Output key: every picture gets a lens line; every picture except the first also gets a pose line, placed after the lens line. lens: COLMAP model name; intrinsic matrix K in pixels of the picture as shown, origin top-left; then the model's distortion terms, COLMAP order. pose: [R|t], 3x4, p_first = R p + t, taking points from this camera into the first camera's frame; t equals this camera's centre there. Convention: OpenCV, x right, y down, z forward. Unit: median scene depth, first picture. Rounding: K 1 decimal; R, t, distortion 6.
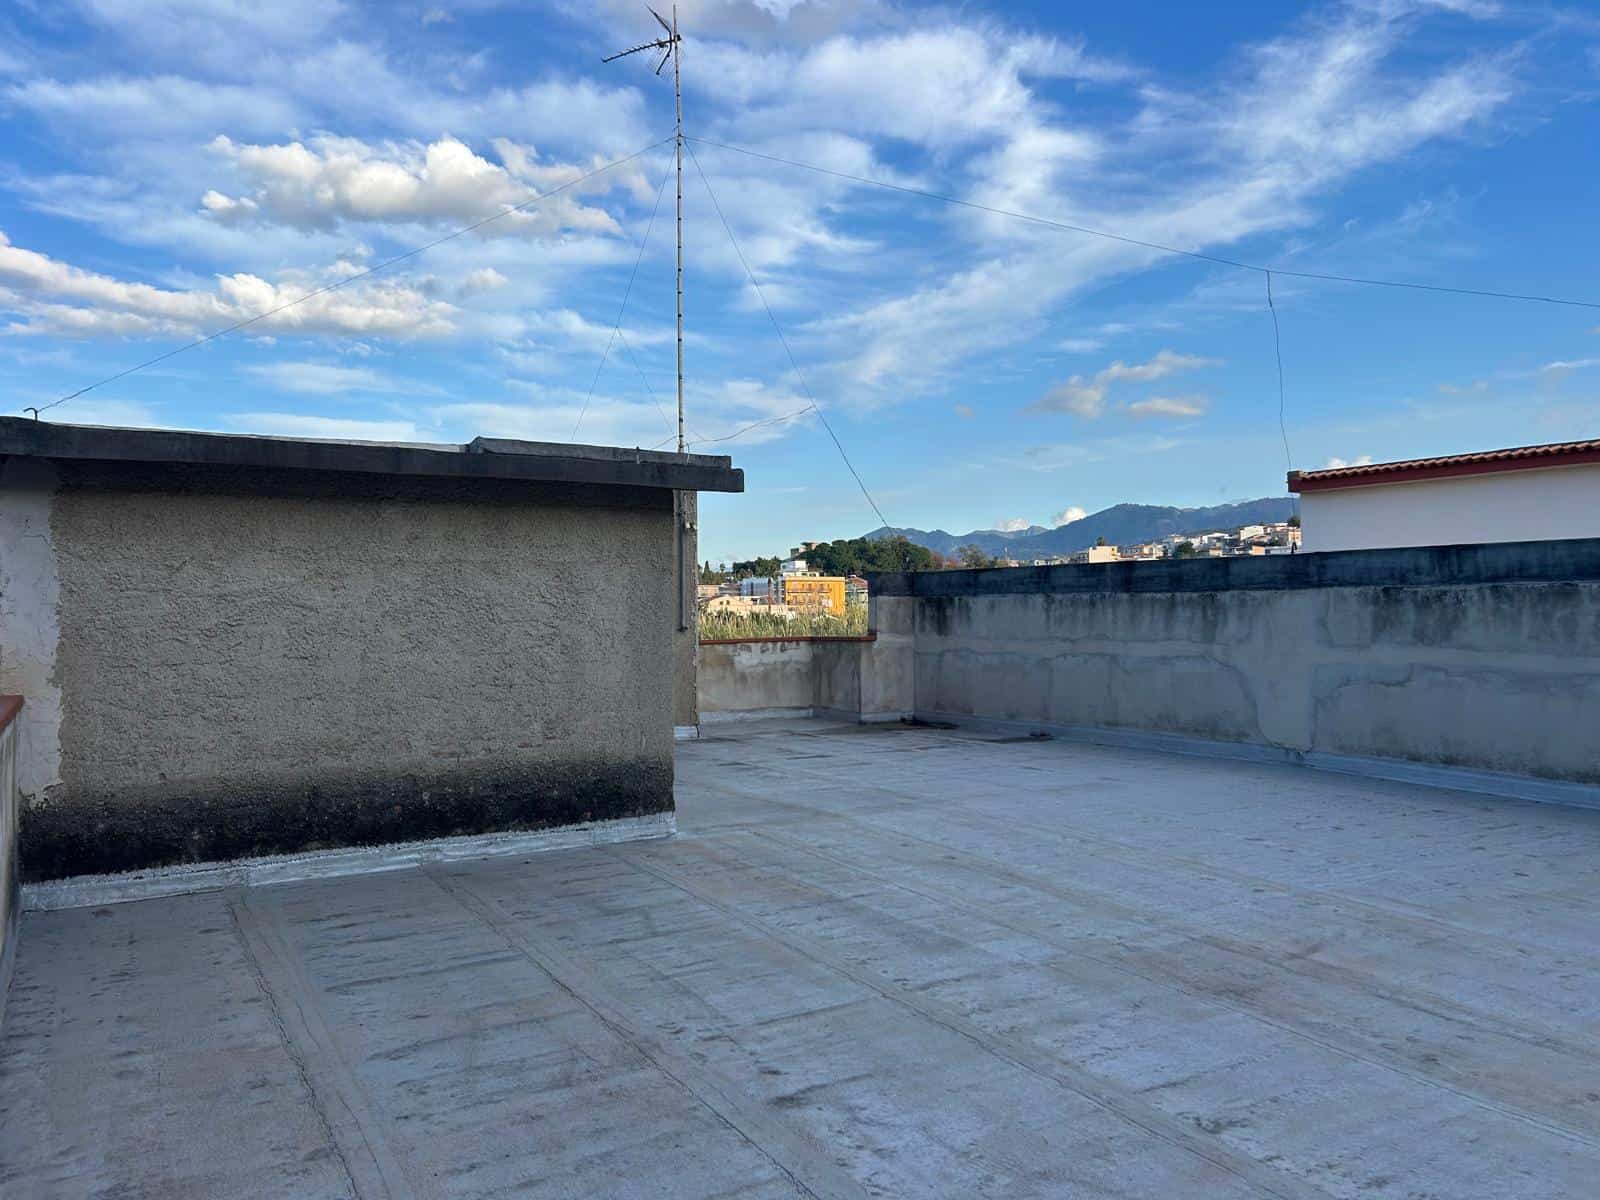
lens RADIAL K [[1200.3, 0, 796.2], [0, 1200.3, 625.7], [0, 0, 1]] dist [-0.000228, -0.012915]
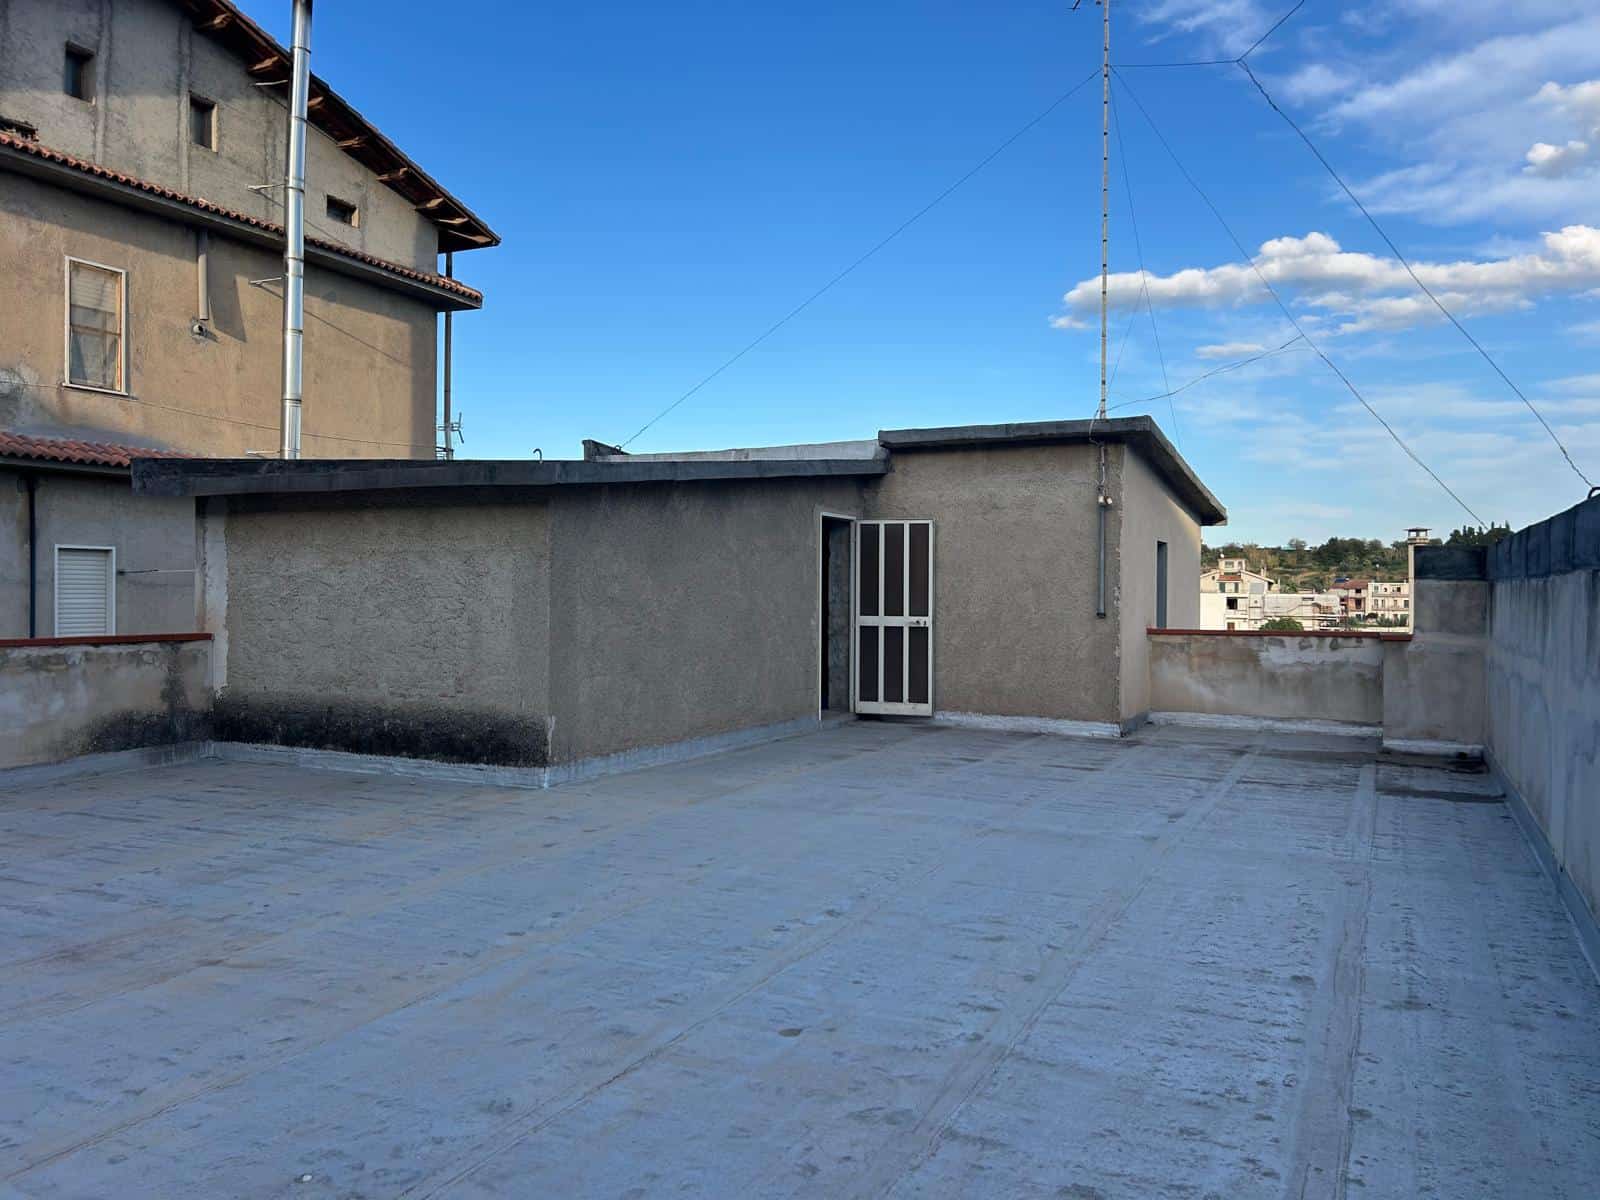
lens RADIAL K [[1187.2, 0, 800.0], [0, 1187.2, 600.0], [0, 0, 1]] dist [0.001188, 0.000647]
pose [[0.550659, 0.020324, -0.834483, 1.027029], [-0.024731, 0.999662, 0.008028, -0.020646], [0.834364, 0.016217, 0.550975, 0.615767]]
